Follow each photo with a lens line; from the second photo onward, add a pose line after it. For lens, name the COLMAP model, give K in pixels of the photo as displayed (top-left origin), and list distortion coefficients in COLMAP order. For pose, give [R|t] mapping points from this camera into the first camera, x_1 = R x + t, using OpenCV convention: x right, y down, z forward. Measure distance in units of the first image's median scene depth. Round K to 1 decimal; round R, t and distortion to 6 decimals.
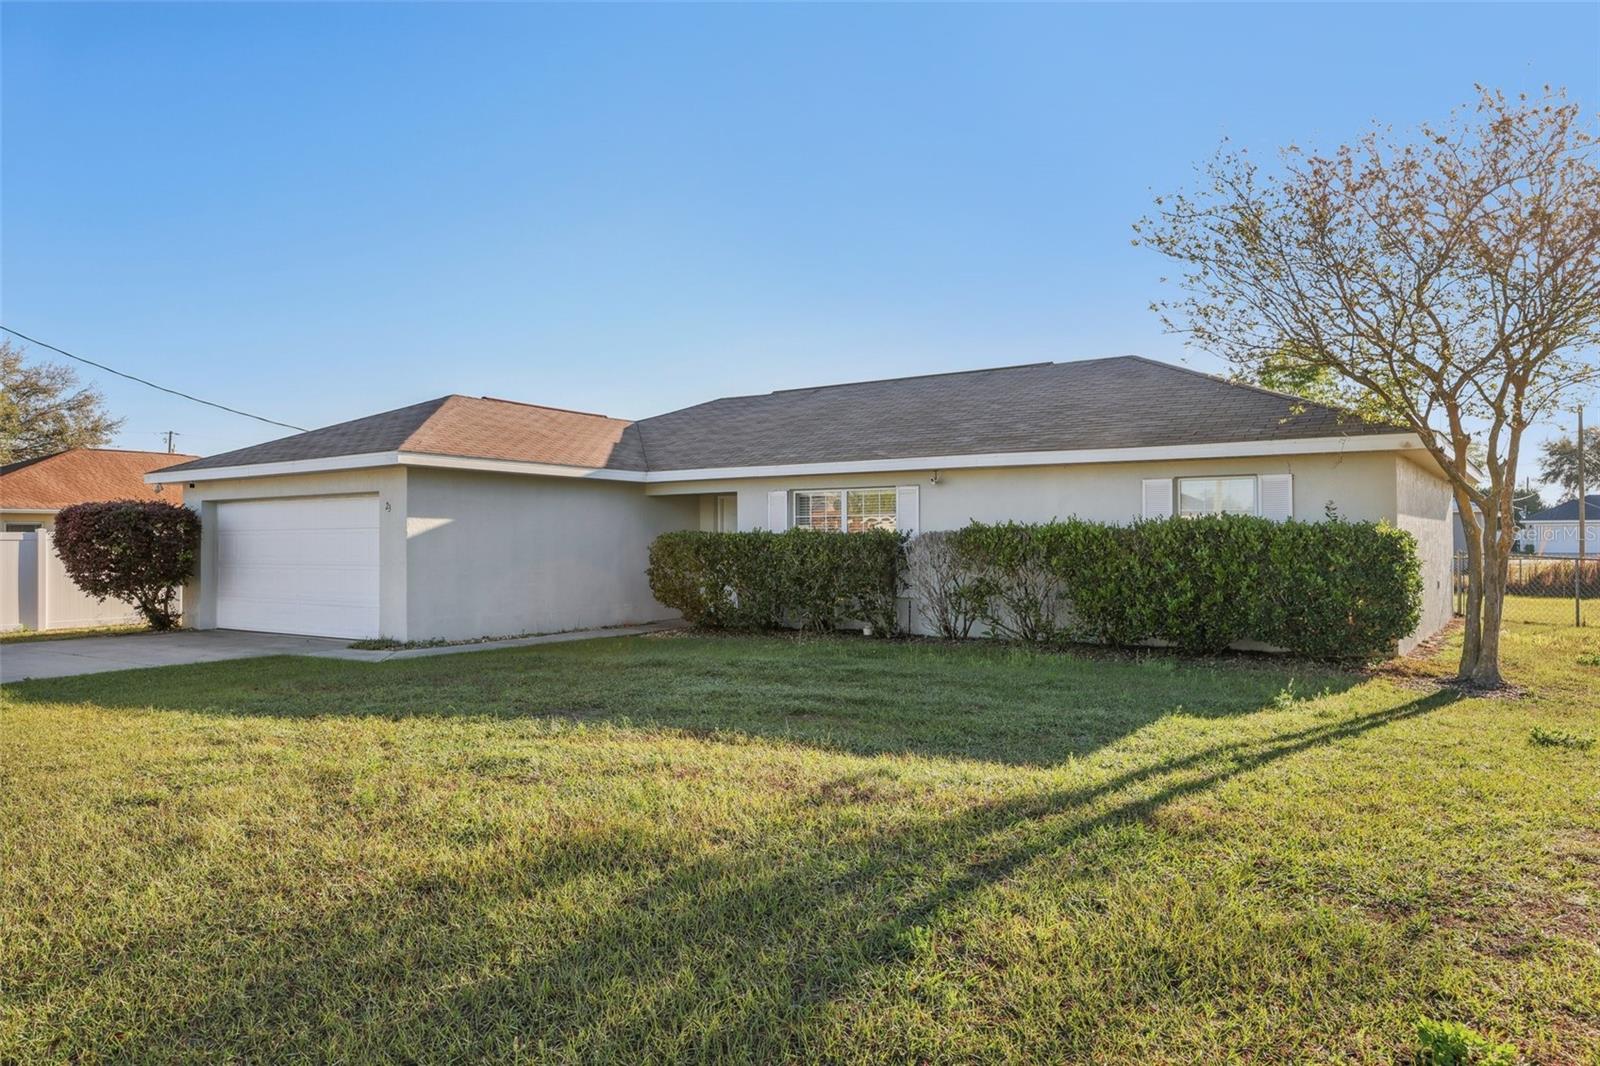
lens RADIAL K [[1072.8, 0, 800.0], [0, 1072.8, 533.0], [0, 0, 1]] dist [-0.004820, -0.001368]
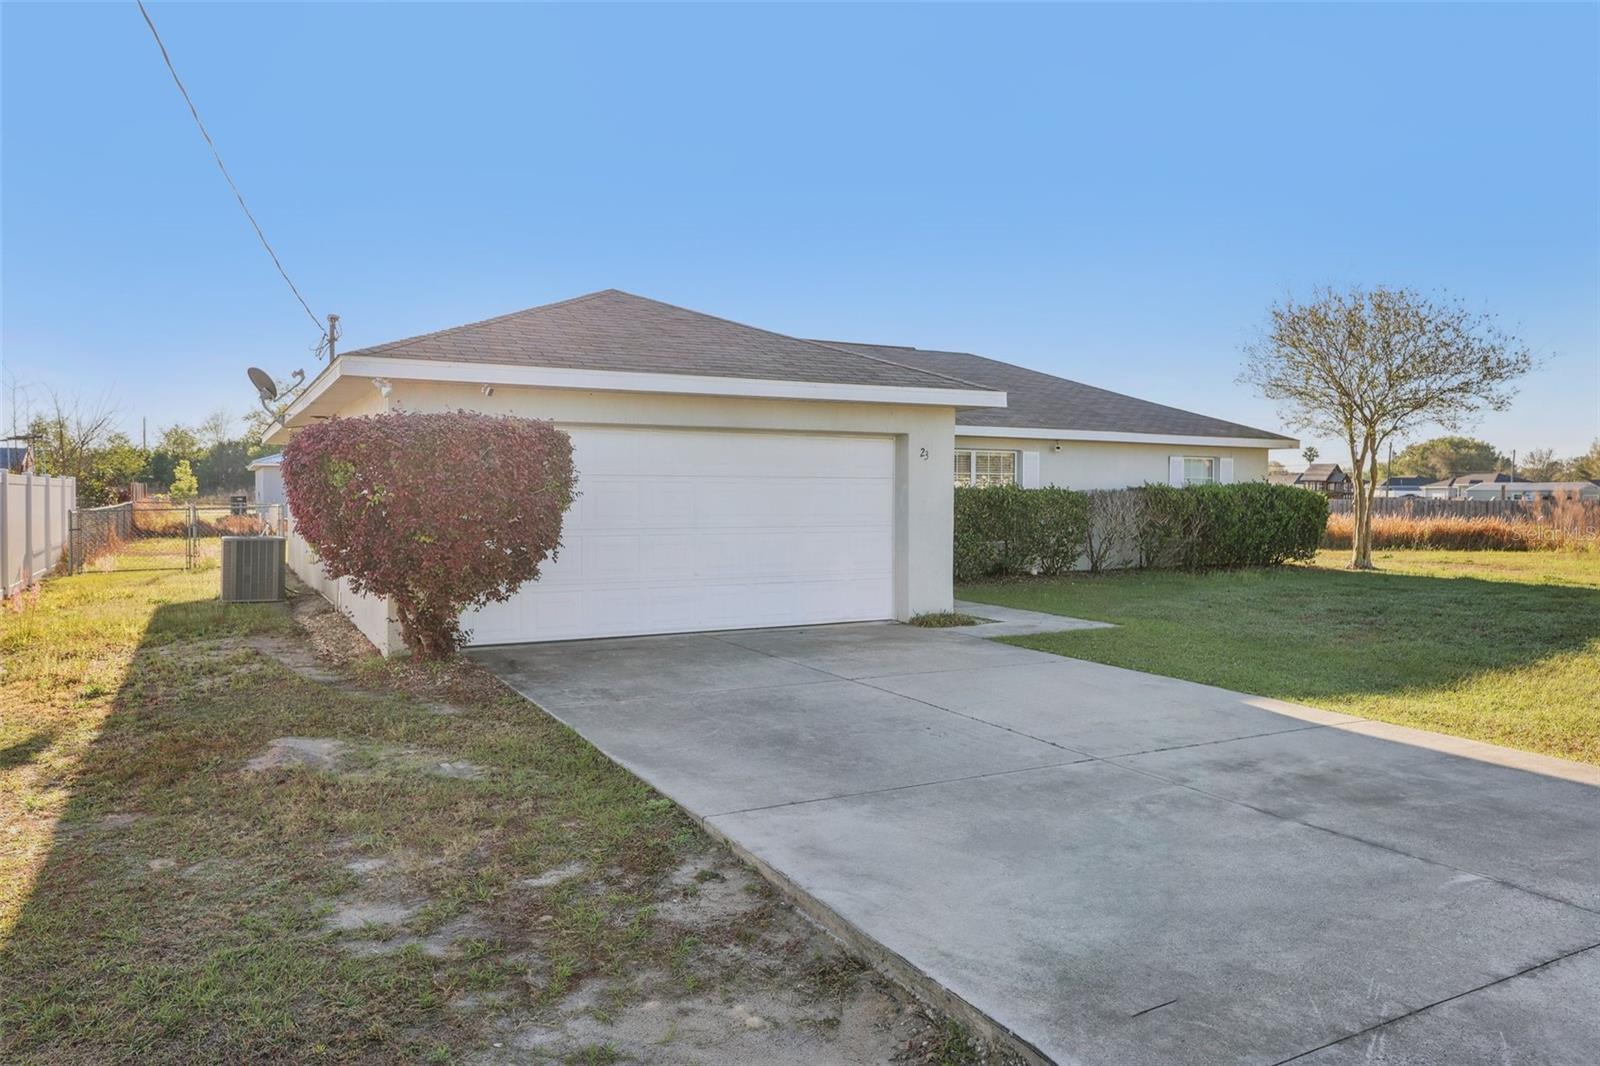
lens RADIAL K [[1072.8, 0, 800.0], [0, 1072.8, 533.0], [0, 0, 1]] dist [-0.004820, -0.001368]
pose [[0.469228, -0.024504, 0.882737, -1.076288], [-0.011440, 0.999362, 0.033822, 0.010658], [-0.883003, -0.025969, 0.468649, 0.646873]]
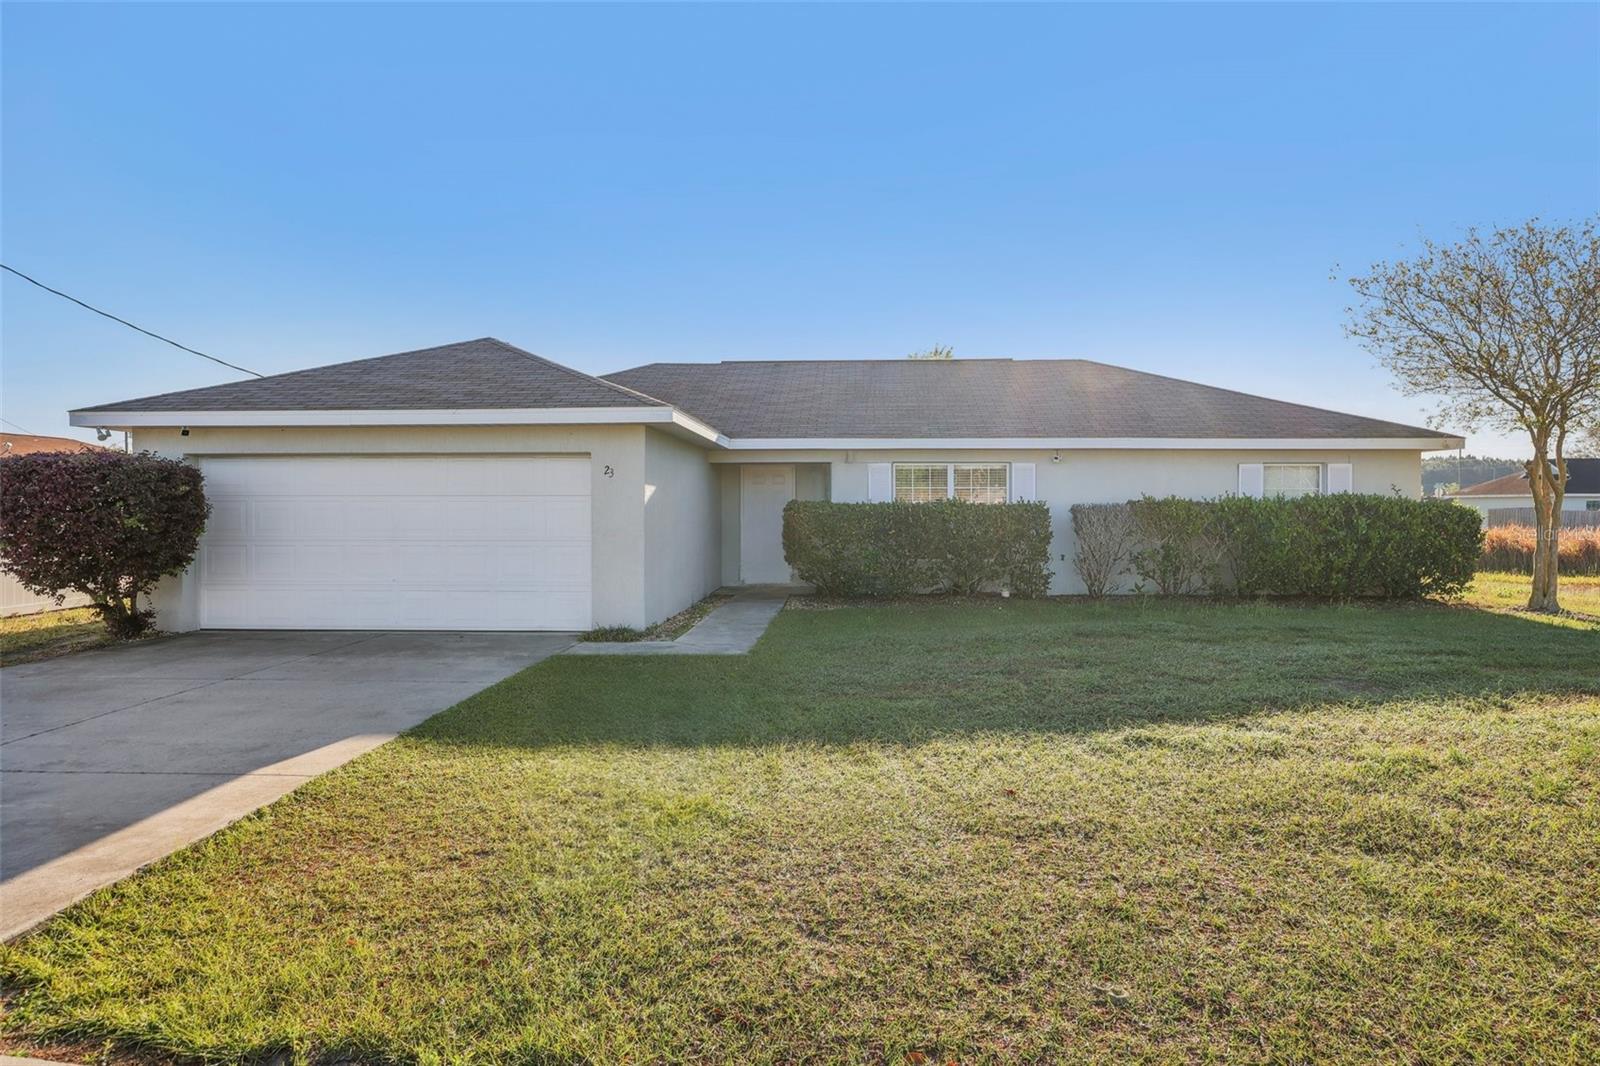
lens RADIAL K [[965.7, 0, 800.0], [0, 965.7, 533.0], [0, 0, 1]] dist [0.004282, 0.000570]
pose [[0.857616, -0.010117, 0.514191, -0.606280], [-0.007734, 0.999440, 0.032565, -0.001335], [-0.514233, -0.031905, 0.857057, 0.250453]]
